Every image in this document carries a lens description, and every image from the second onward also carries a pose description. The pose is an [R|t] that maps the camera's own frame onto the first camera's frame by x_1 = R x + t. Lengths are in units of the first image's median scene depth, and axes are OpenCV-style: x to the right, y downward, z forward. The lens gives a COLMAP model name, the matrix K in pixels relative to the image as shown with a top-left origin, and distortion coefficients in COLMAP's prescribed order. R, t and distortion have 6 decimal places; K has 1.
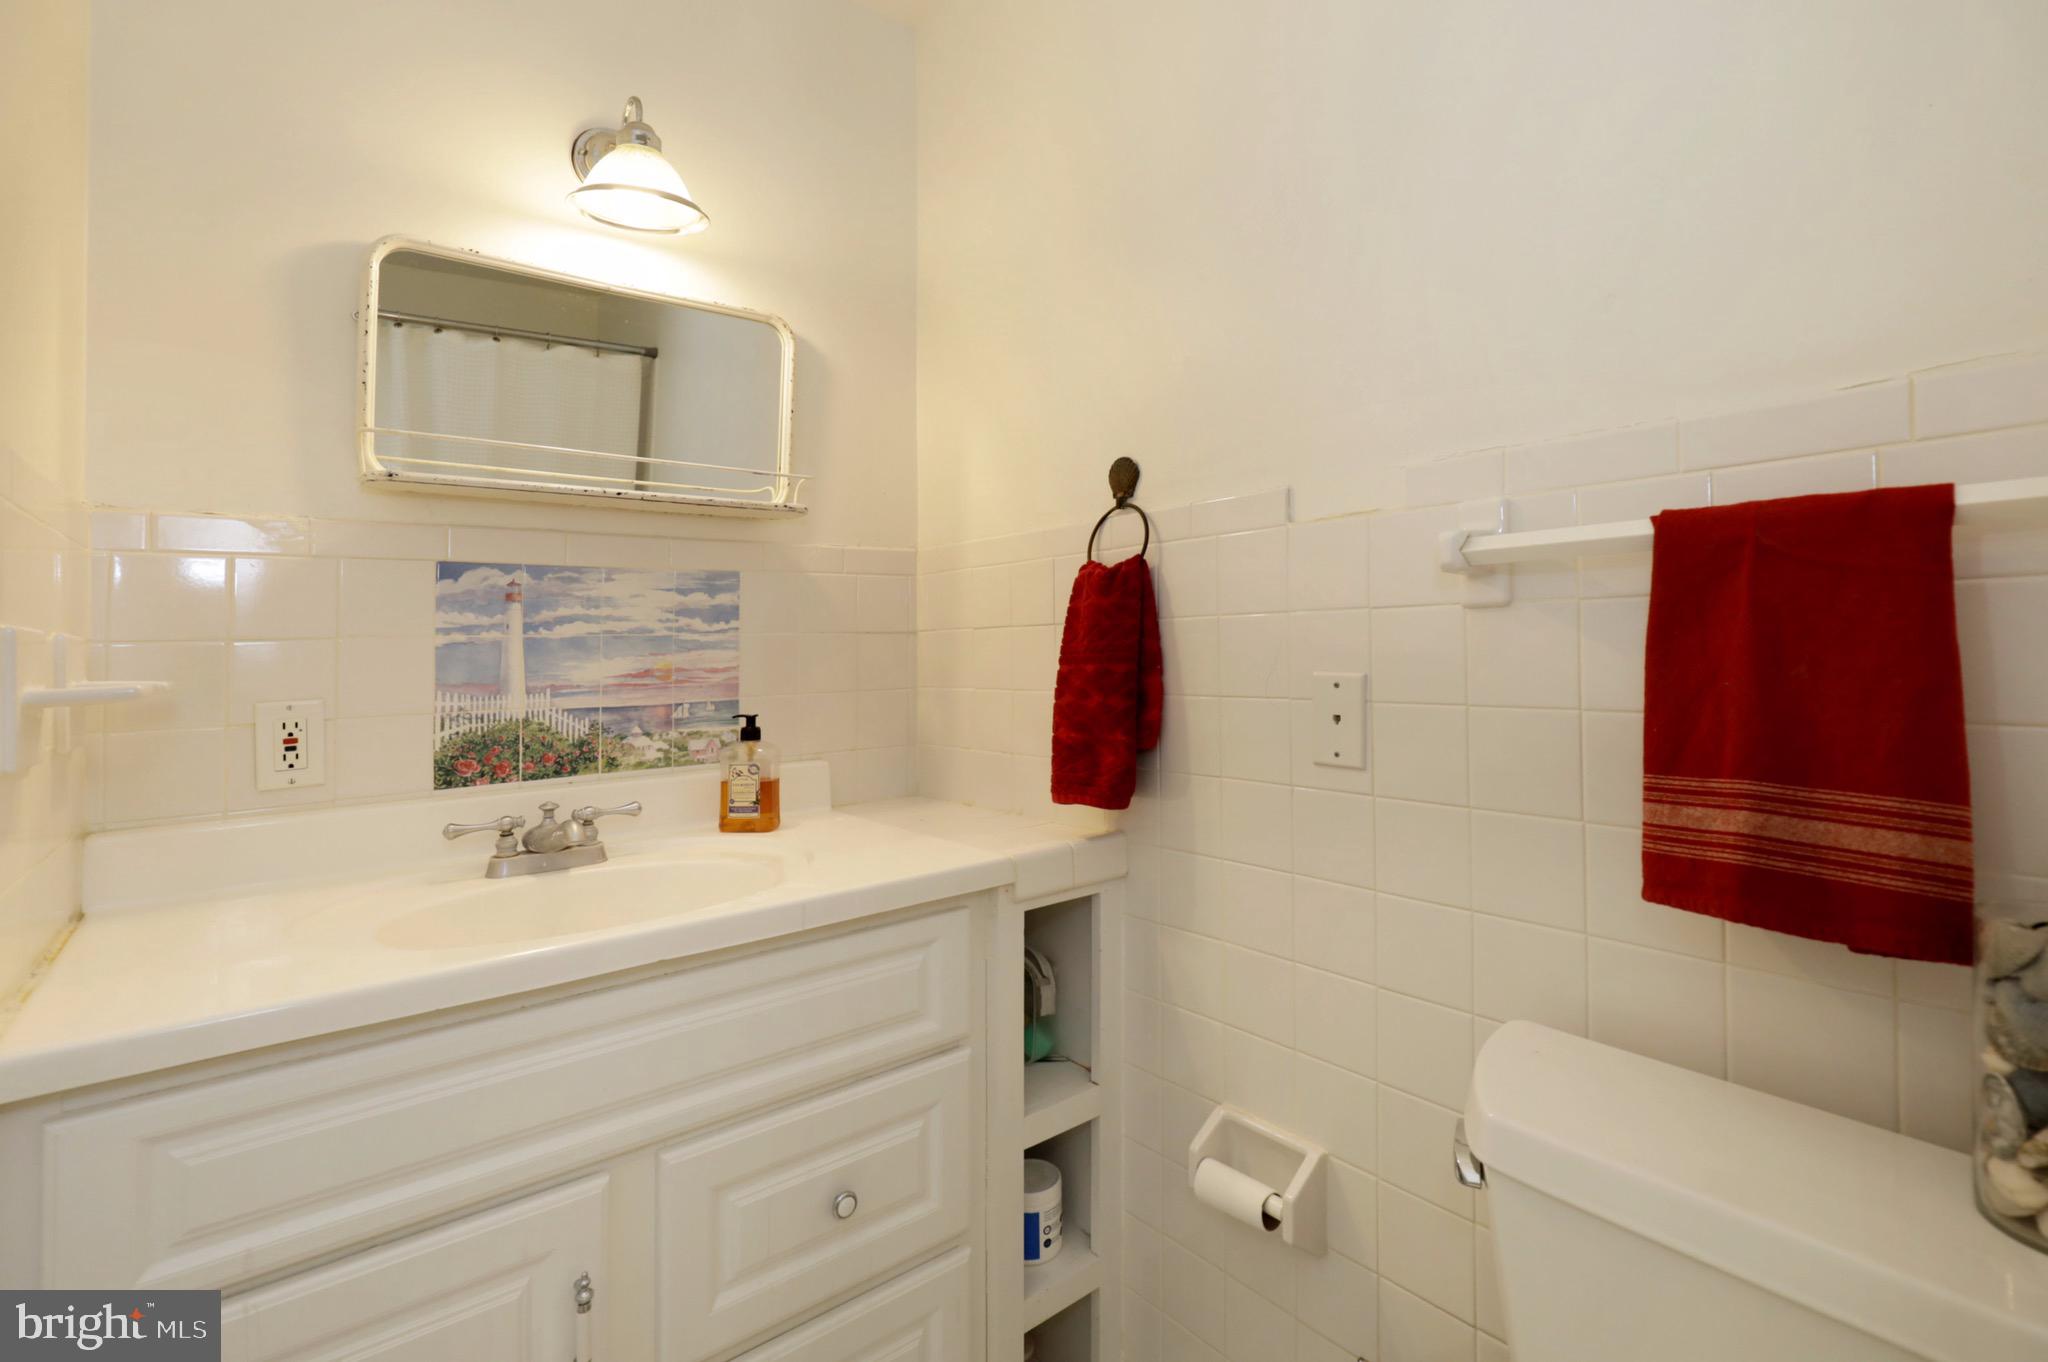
lens RADIAL K [[929.6, 0, 1013.8], [0, 929.6, 612.9], [0, 0, 1]] dist [0.001585, -0.001660]
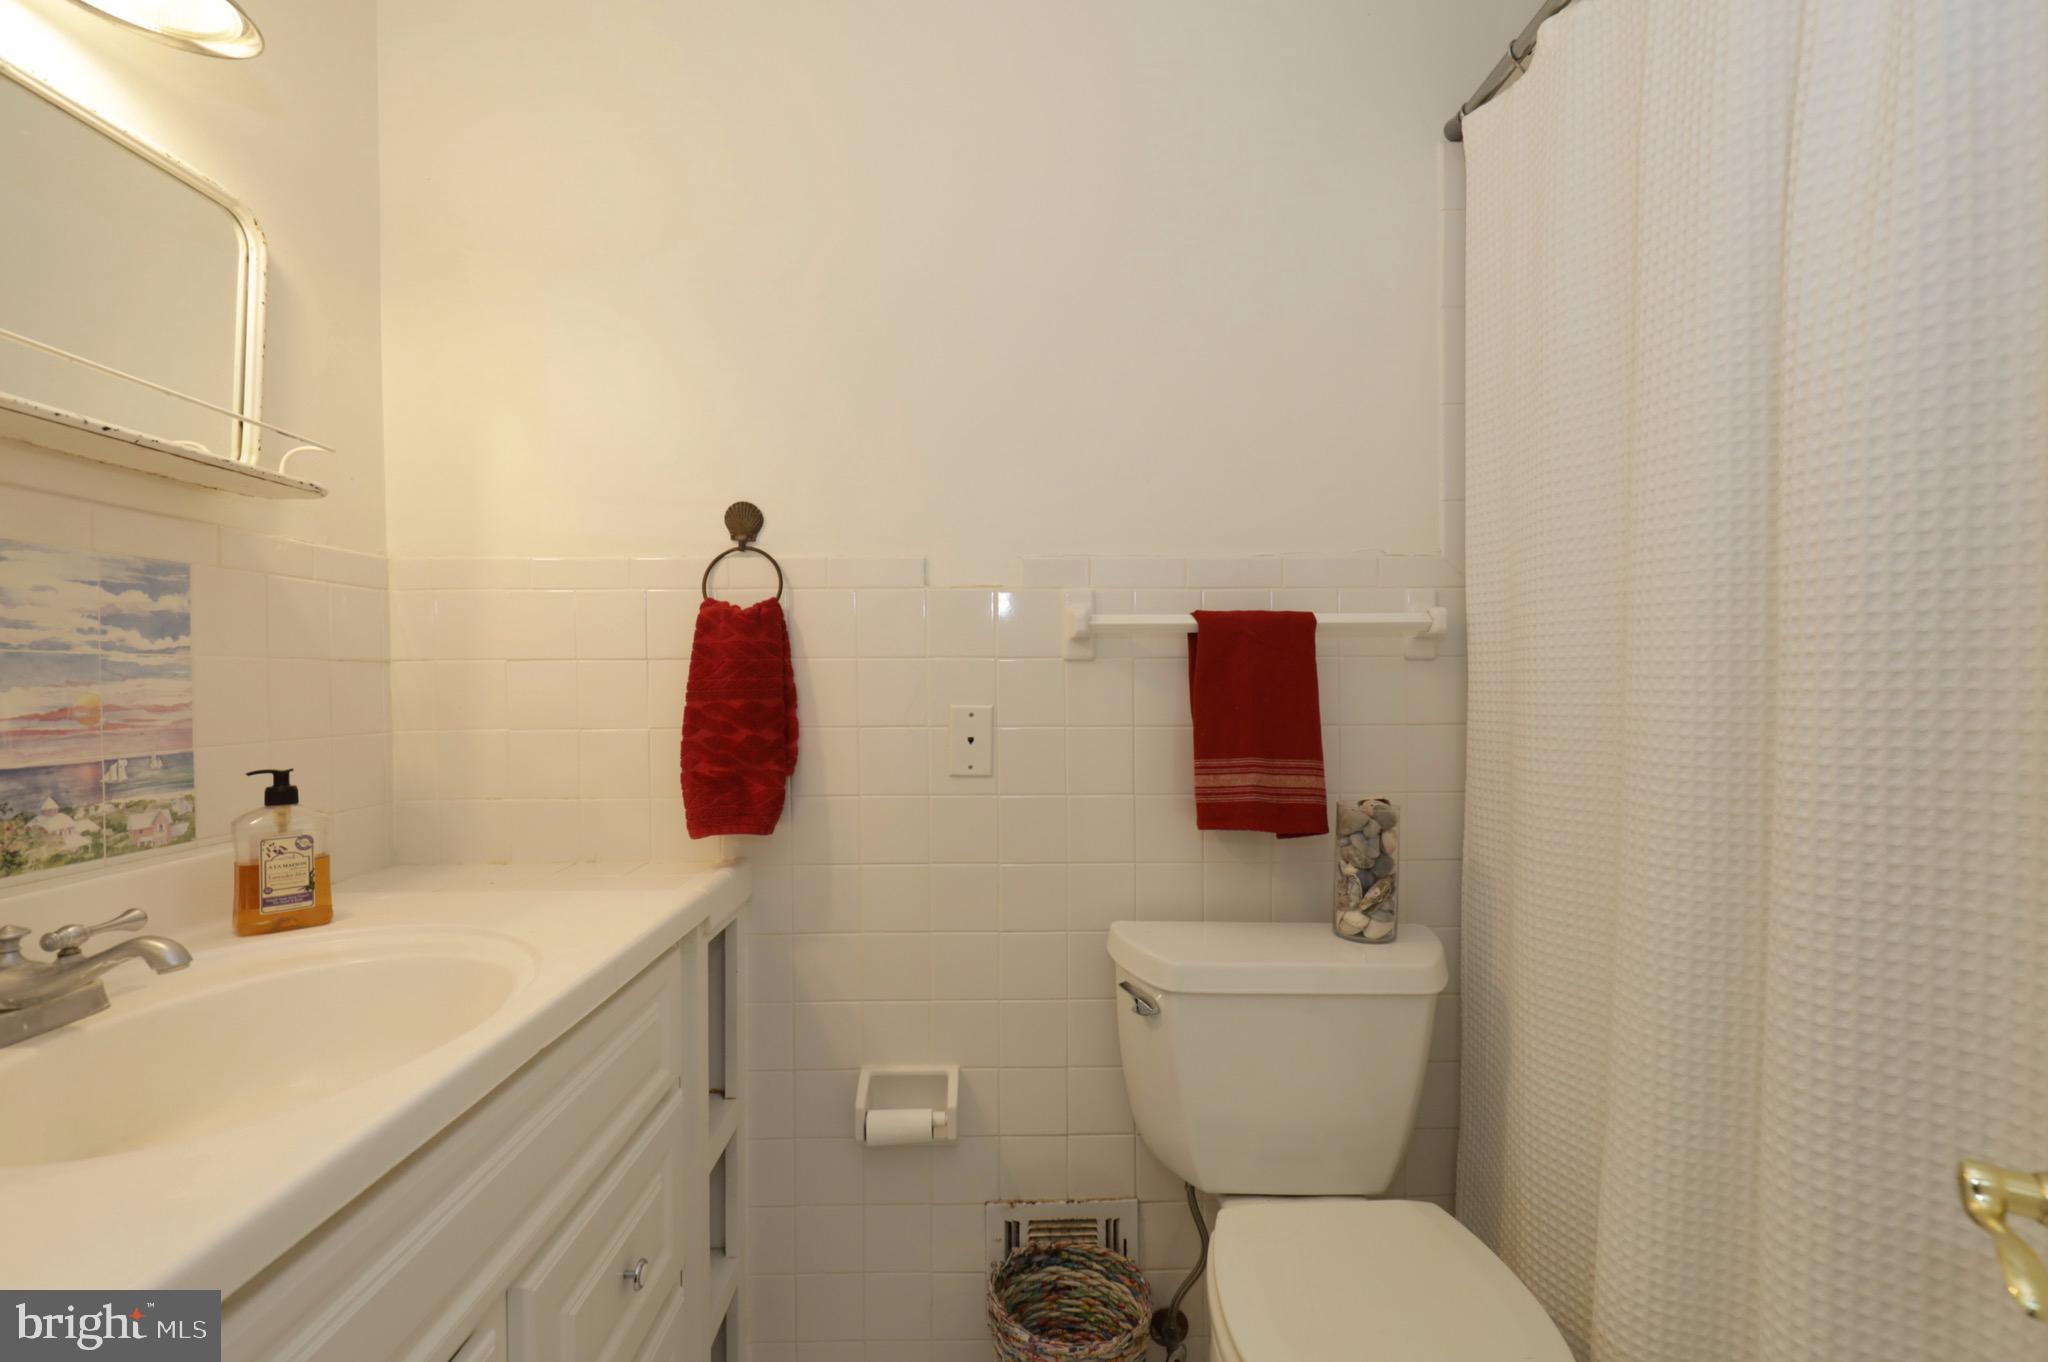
lens RADIAL K [[929.6, 0, 1027.7], [0, 929.6, 683.8], [0, 0, 1]] dist [0.001585, -0.001660]
pose [[0.604194, 0.016390, 0.796669, -0.510694], [-0.038976, 0.999200, 0.009003, 0.014228], [-0.795883, -0.036490, 0.604349, 0.106720]]
